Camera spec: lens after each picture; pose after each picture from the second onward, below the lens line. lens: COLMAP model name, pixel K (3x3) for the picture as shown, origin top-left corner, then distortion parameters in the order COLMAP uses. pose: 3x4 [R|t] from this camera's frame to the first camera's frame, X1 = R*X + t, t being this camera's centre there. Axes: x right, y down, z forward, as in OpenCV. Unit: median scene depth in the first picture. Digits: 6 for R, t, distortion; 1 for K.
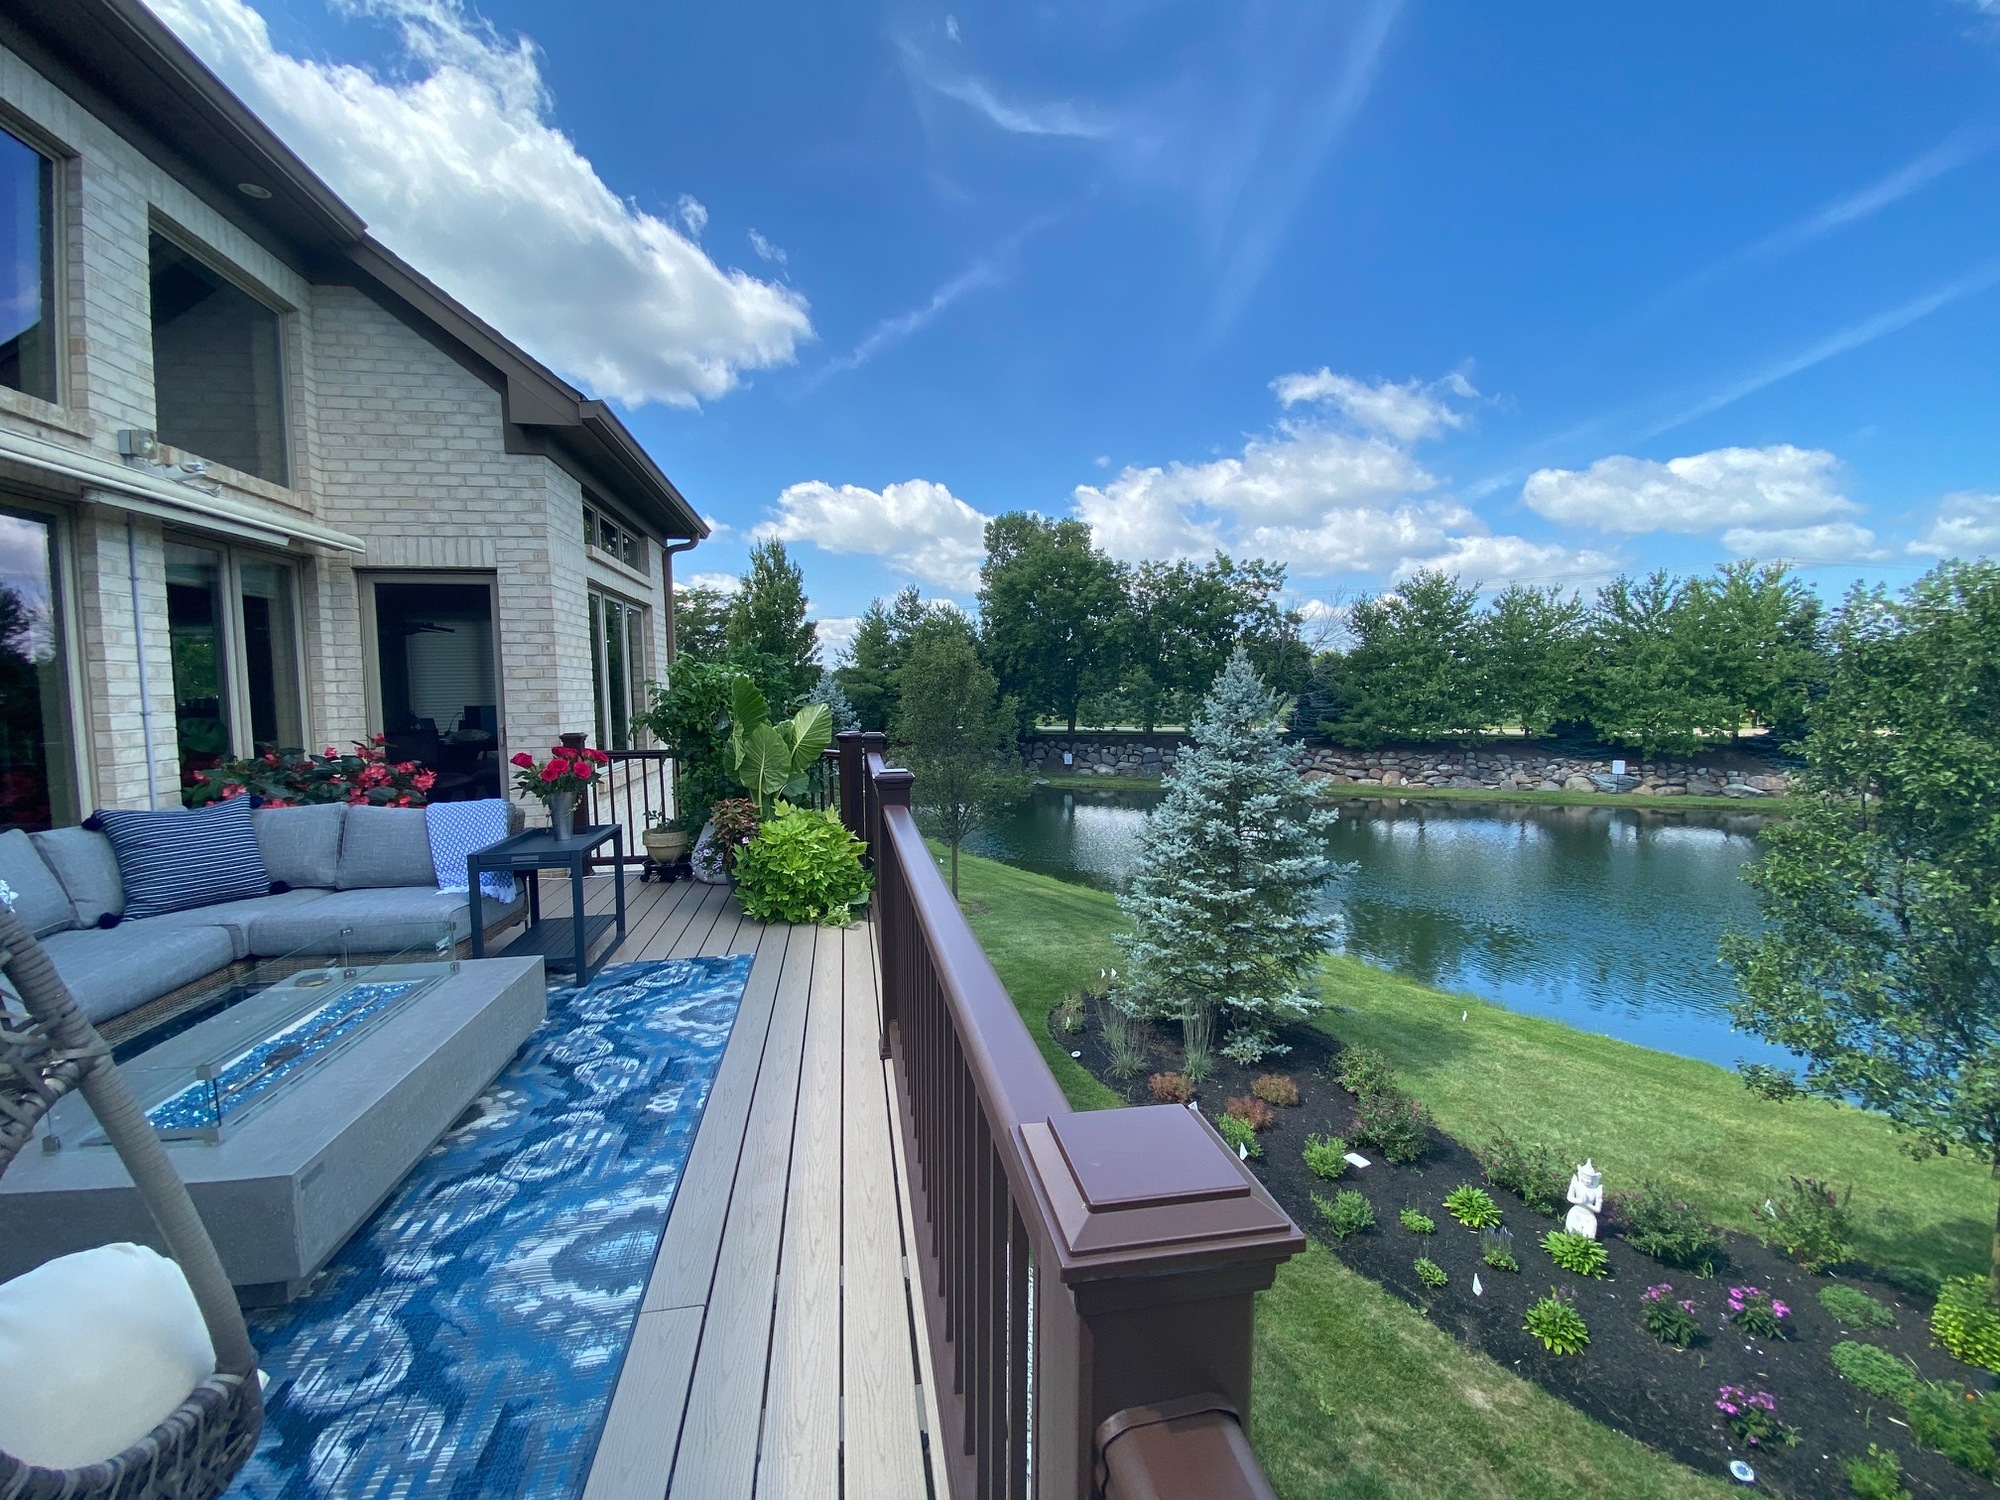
lens RADIAL K [[808.8, 0, 990.7], [0, 808.8, 759.7], [0, 0, 1]] dist [0.008786, -0.014177]
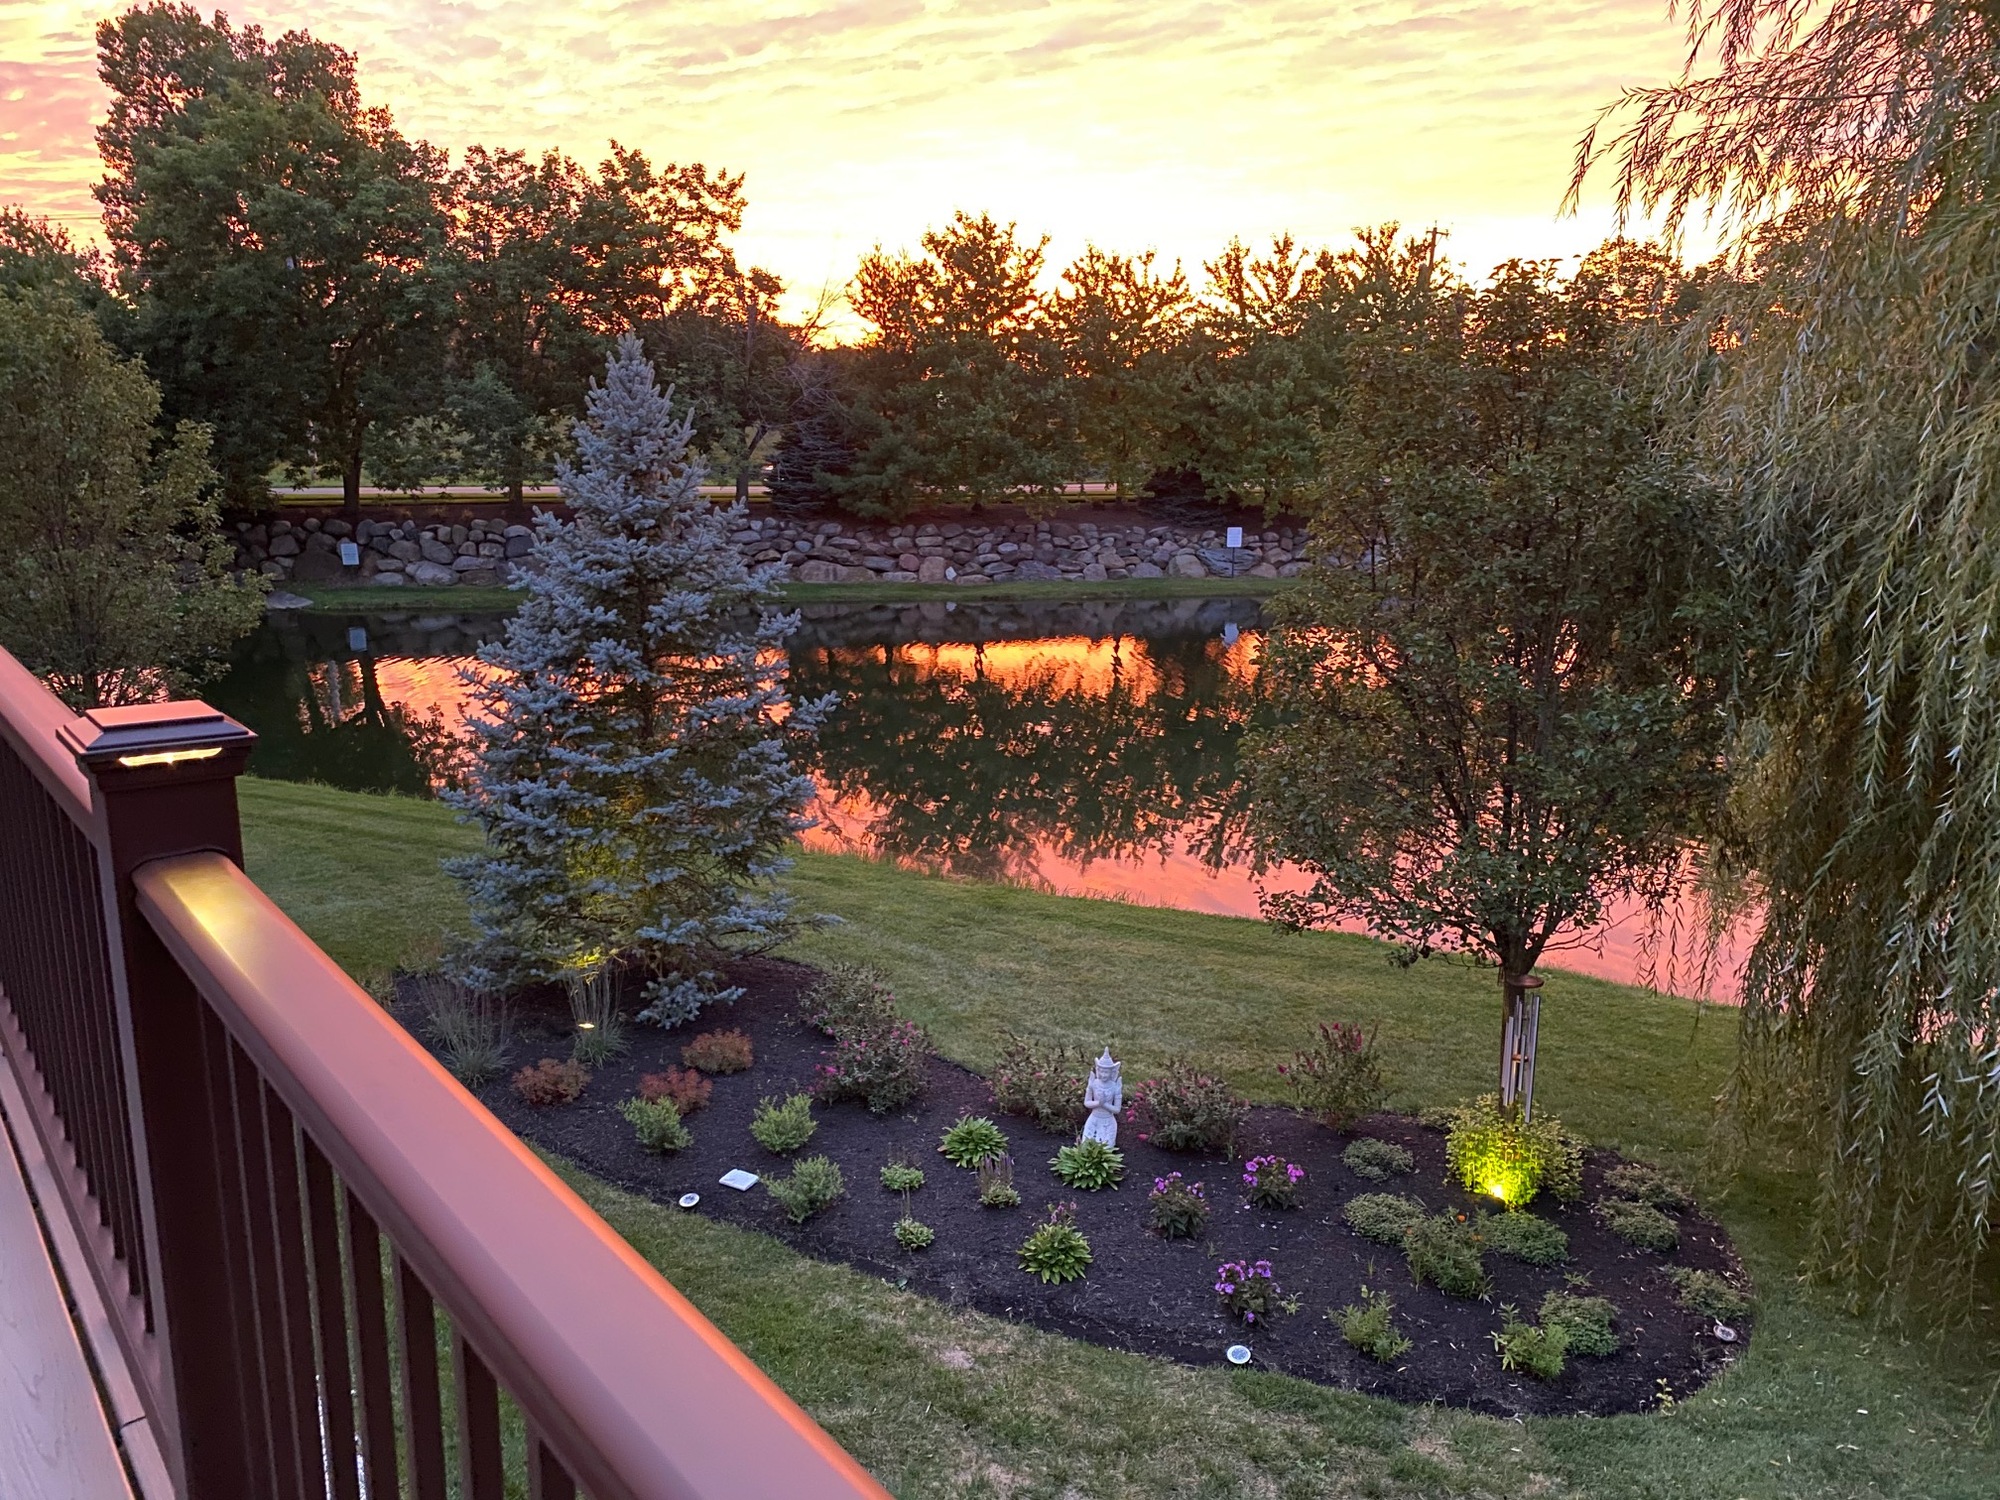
lens RADIAL K [[1522.7, 0, 1001.1], [0, 1522.7, 762.4], [0, 0, 1]] dist [0.050664, -0.055761]
pose [[0.882022, -0.097575, 0.460994, 0.020577], [0.033659, 0.988873, 0.144907, 0.018718], [-0.470004, -0.112295, 0.875492, -0.170065]]
